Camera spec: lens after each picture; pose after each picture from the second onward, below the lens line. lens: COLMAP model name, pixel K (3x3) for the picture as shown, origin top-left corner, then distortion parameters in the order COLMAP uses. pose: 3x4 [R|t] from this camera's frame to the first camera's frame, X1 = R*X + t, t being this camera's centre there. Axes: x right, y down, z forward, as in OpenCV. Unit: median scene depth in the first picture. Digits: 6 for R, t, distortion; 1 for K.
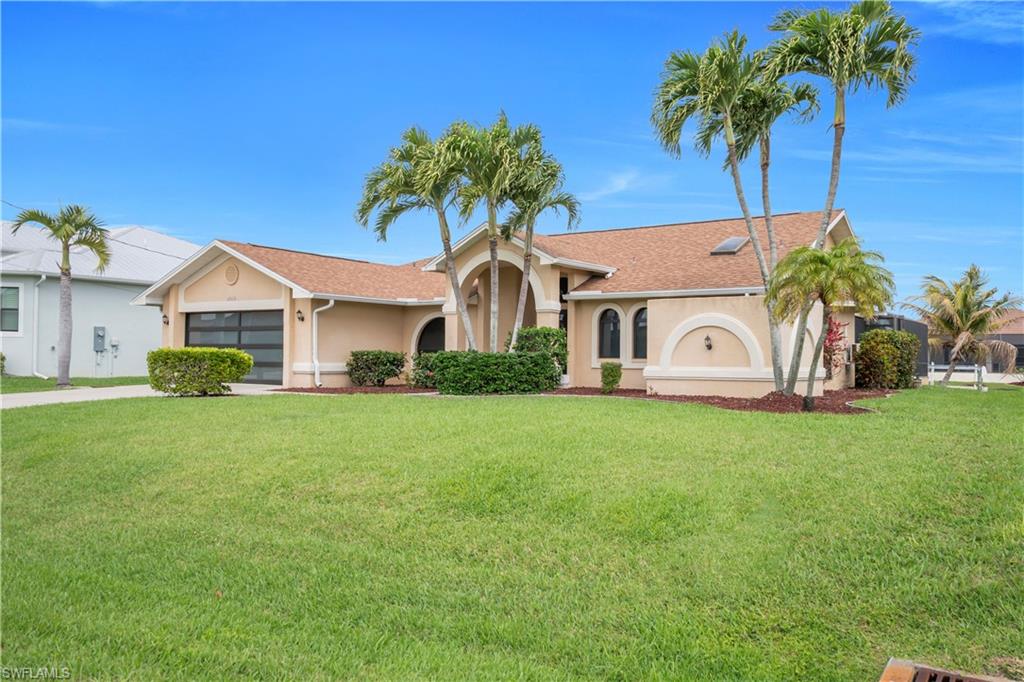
lens RADIAL K [[845.5, 0, 509.3], [0, 845.5, 349.2], [0, 0, 1]] dist [0.050547, 0.007759]
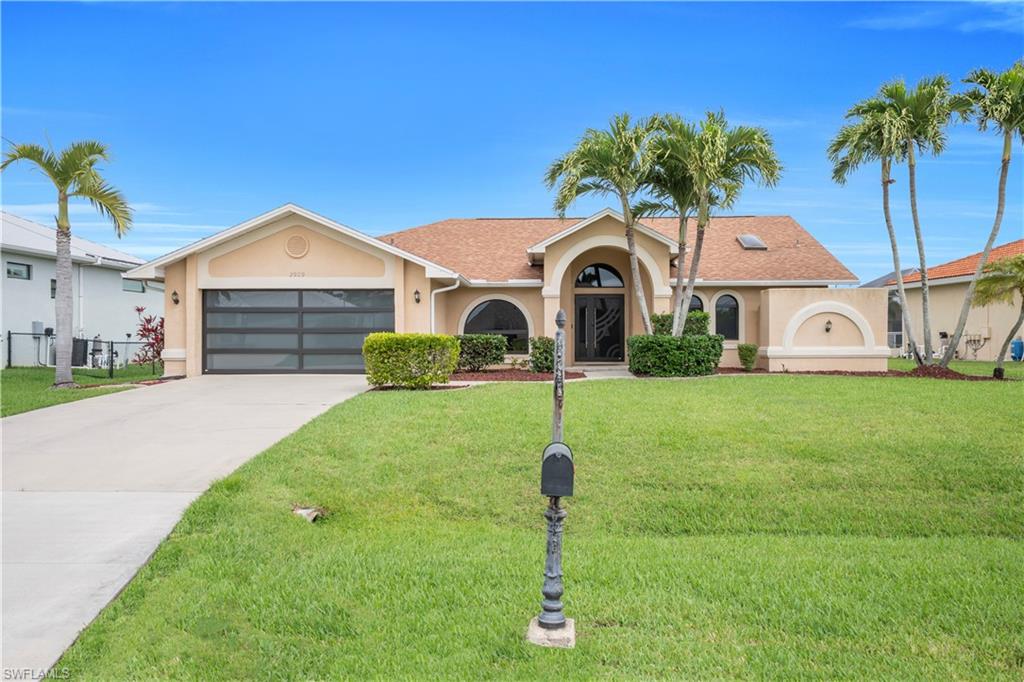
lens RADIAL K [[845.5, 0, 509.3], [0, 845.5, 349.2], [0, 0, 1]] dist [0.050547, 0.007759]
pose [[0.850249, -0.017453, 0.526092, -0.665756], [0.003548, 0.999617, 0.027429, -0.008441], [-0.526369, -0.021455, 0.849985, 0.190289]]
